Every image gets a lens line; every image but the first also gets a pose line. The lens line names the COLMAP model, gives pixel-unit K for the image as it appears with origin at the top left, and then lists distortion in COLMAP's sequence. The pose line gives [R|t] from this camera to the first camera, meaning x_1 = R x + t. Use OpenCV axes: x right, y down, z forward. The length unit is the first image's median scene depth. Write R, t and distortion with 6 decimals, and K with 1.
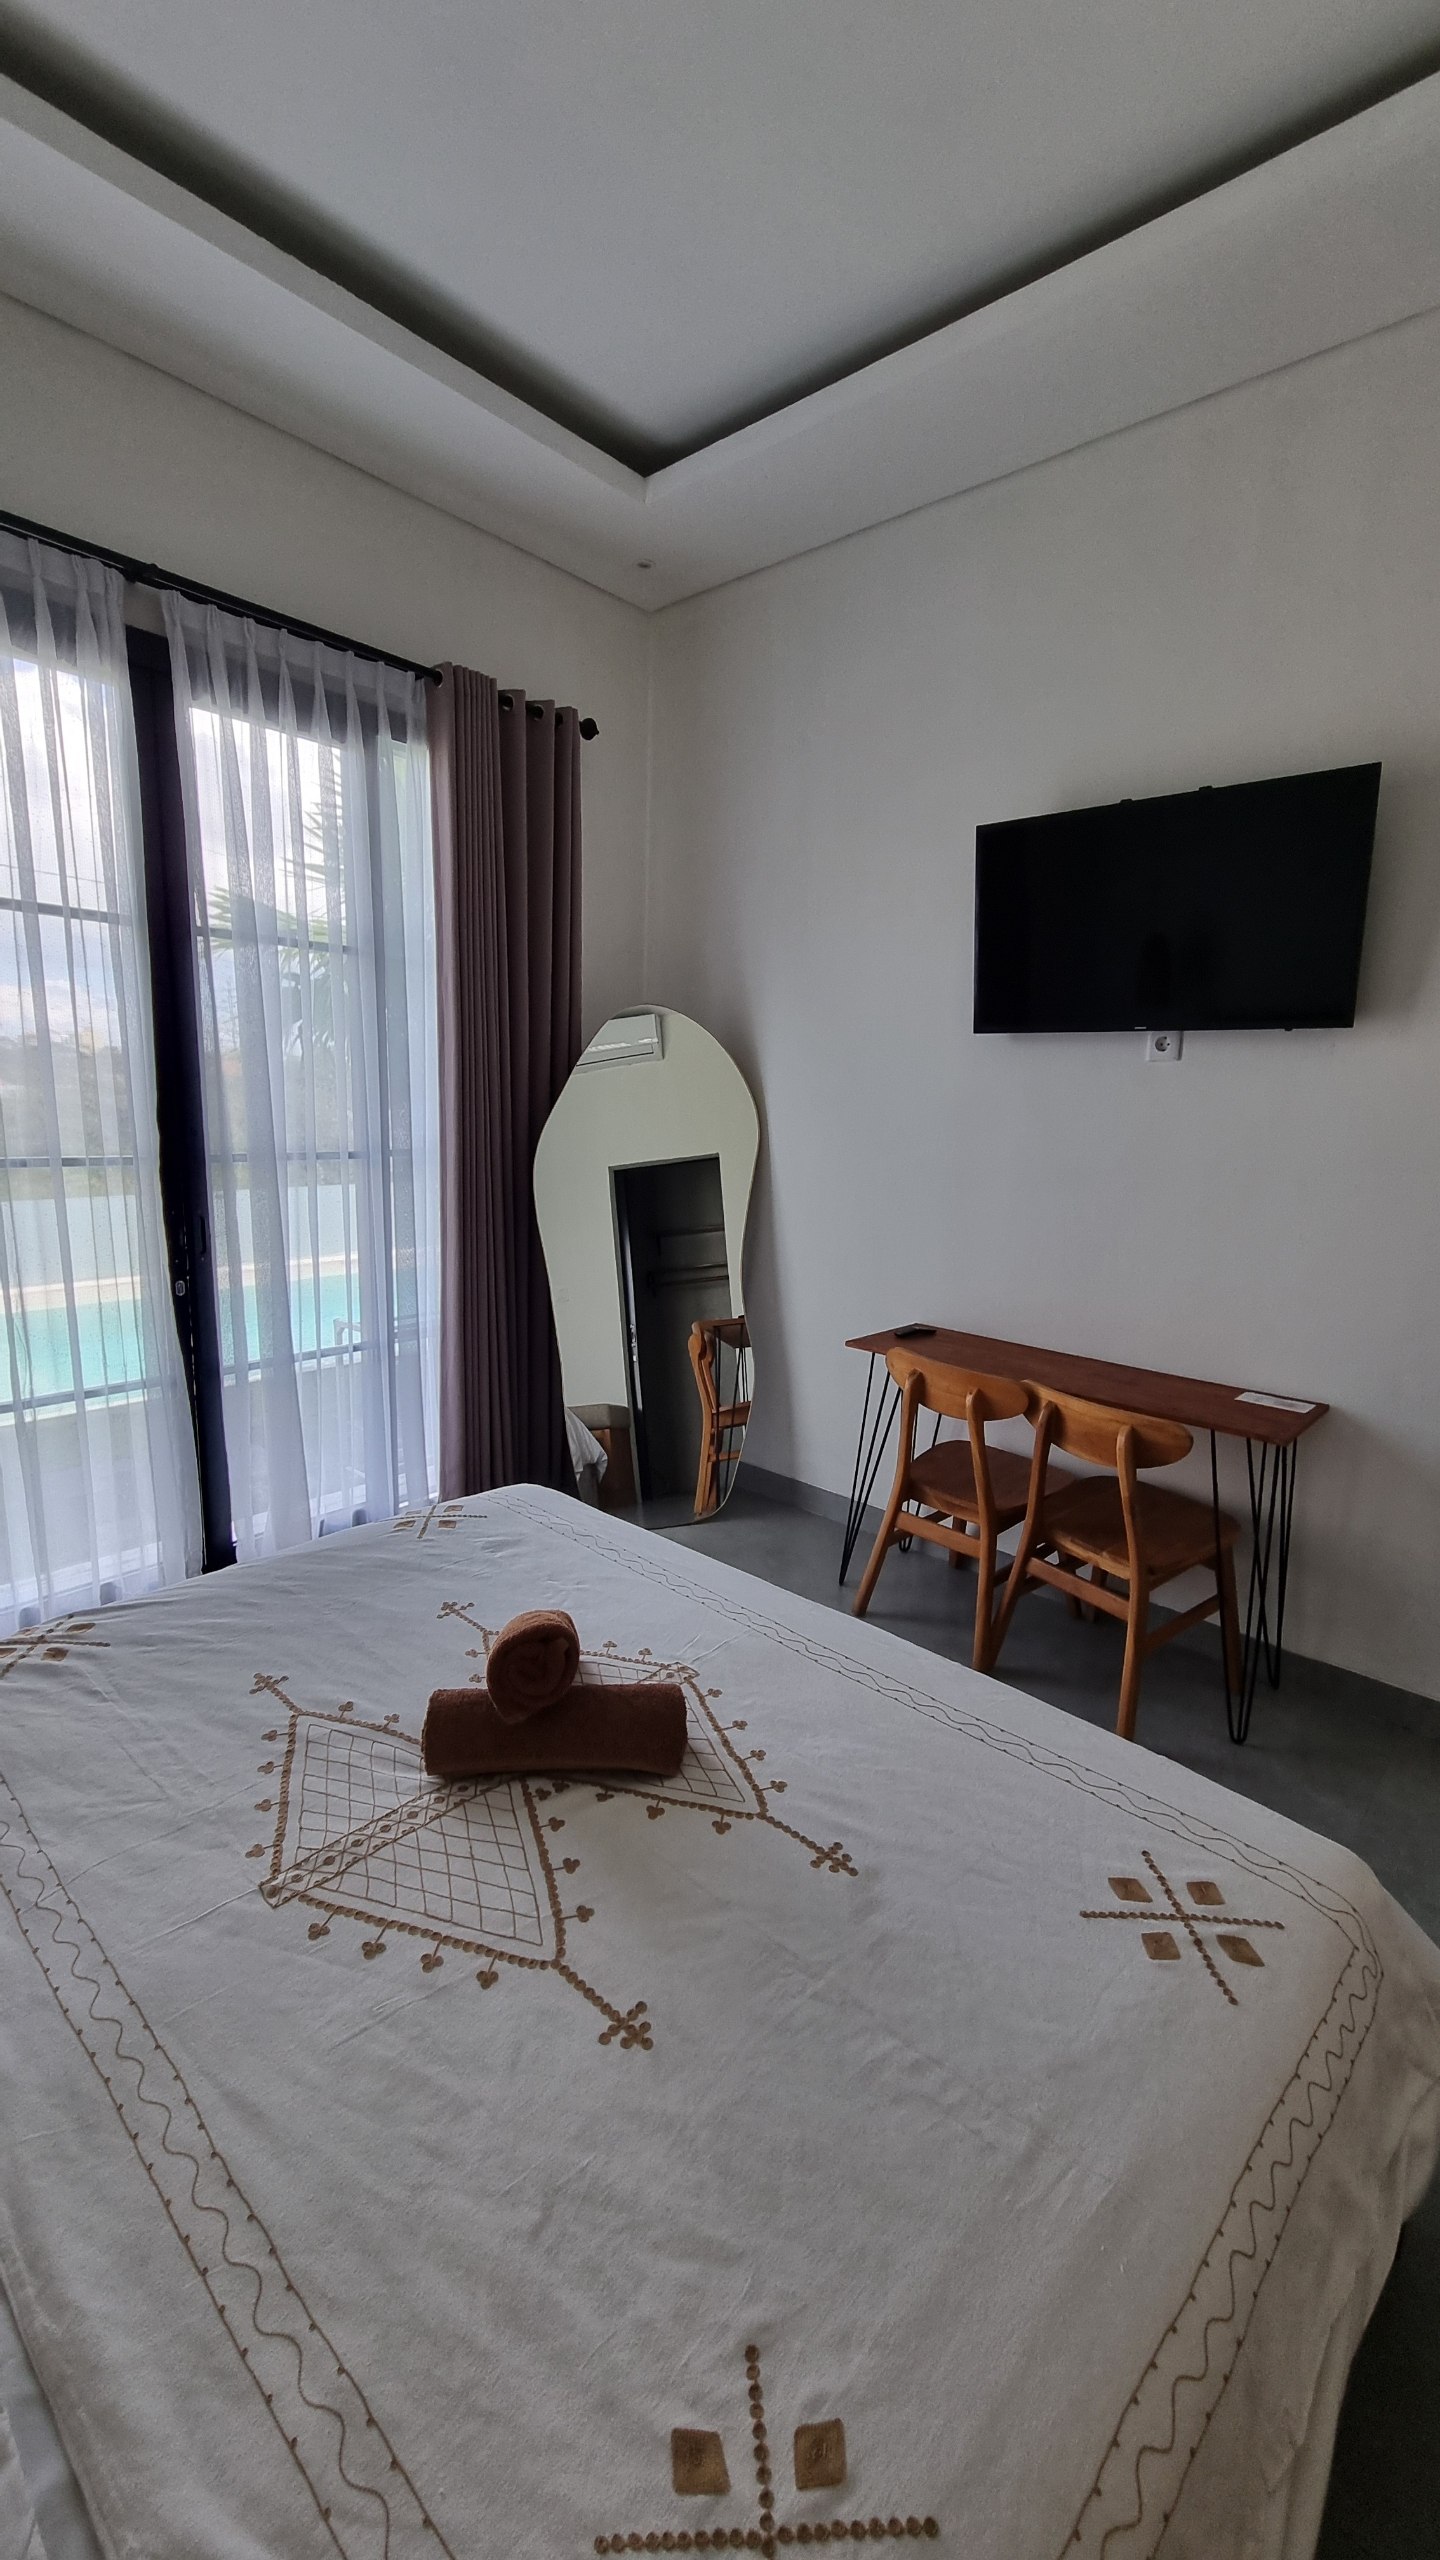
lens RADIAL K [[1041.6, 0, 719.4], [0, 1041.6, 1275.4], [0, 0, 1]] dist [0.003294, -0.000338]
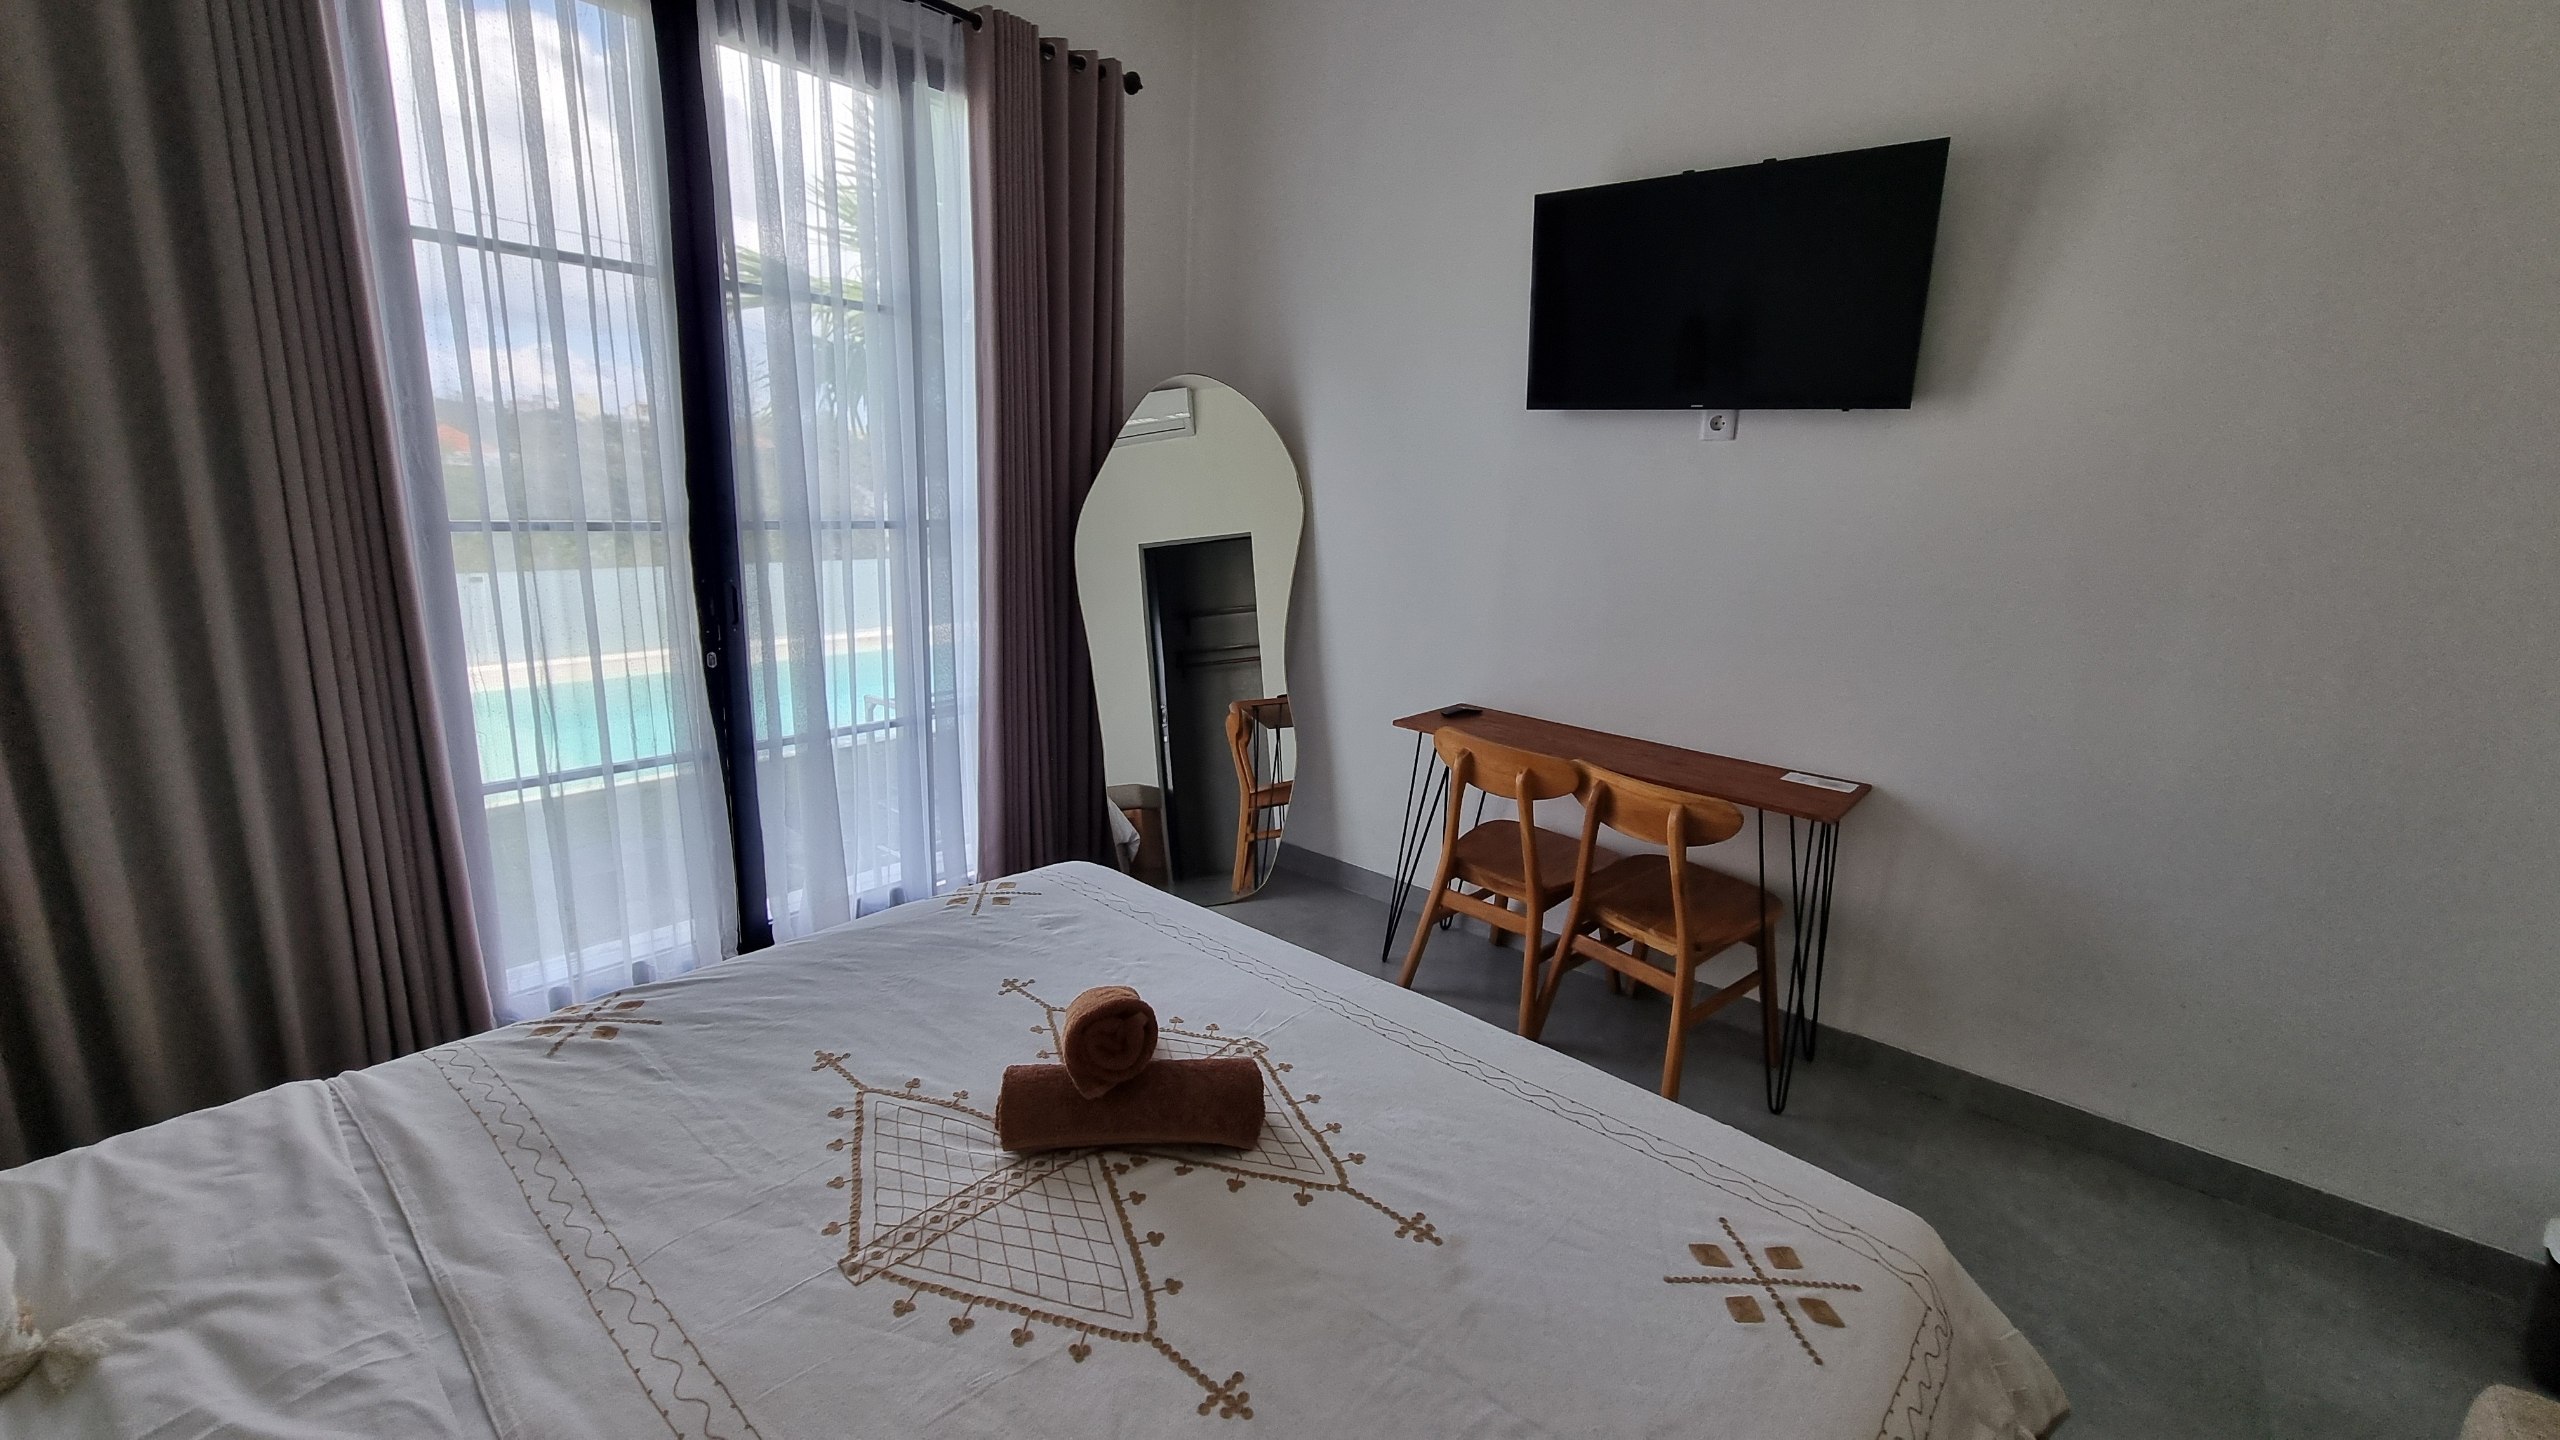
lens RADIAL K [[1041.6, 0, 1278.9], [0, 1041.6, 703.3], [0, 0, 1]] dist [0.003294, -0.000338]
pose [[0.999258, 0.006897, 0.037891, -0.030857], [-0.008520, 0.999045, 0.042844, 0.006381], [-0.037560, -0.043135, 0.998363, 0.013089]]
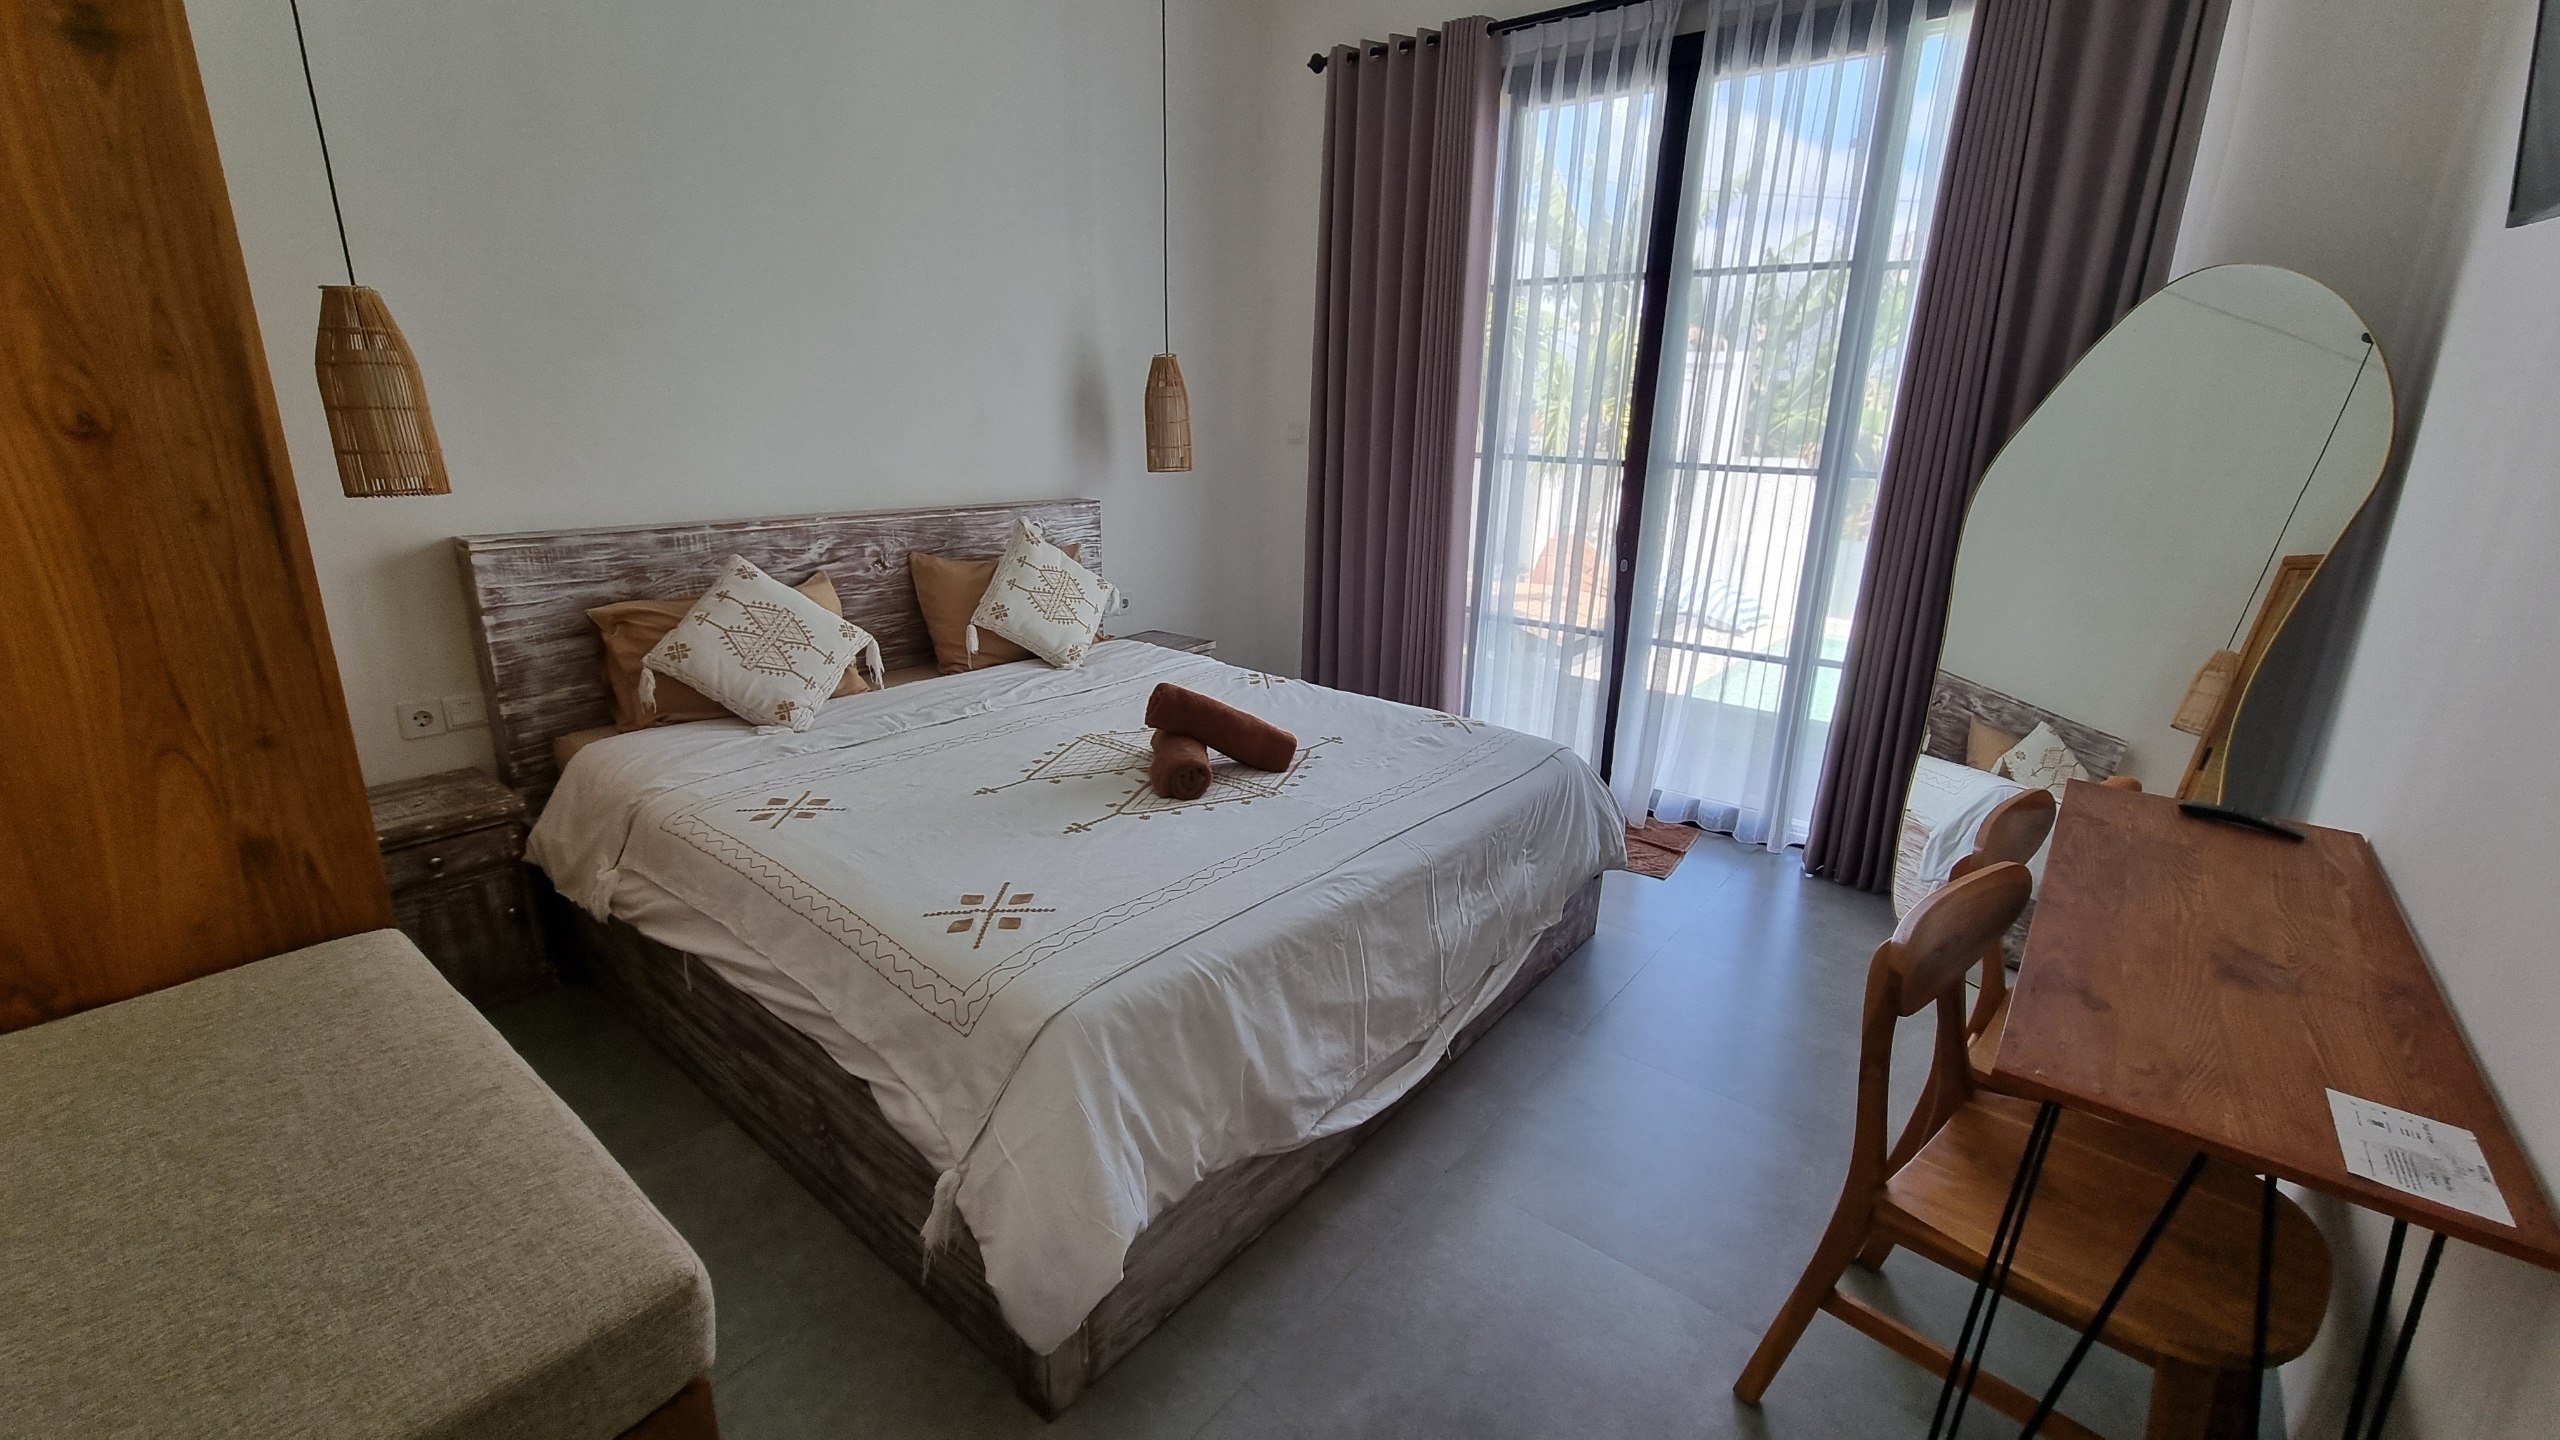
lens RADIAL K [[1041.6, 0, 1299.0], [0, 1041.6, 723.2], [0, 0, 1]] dist [0.003294, -0.000338]
pose [[0.059242, 0.249085, -0.966668, 0.807669], [-0.202164, 0.951296, 0.232734, -0.028150], [0.977558, 0.181638, 0.106713, 0.541005]]
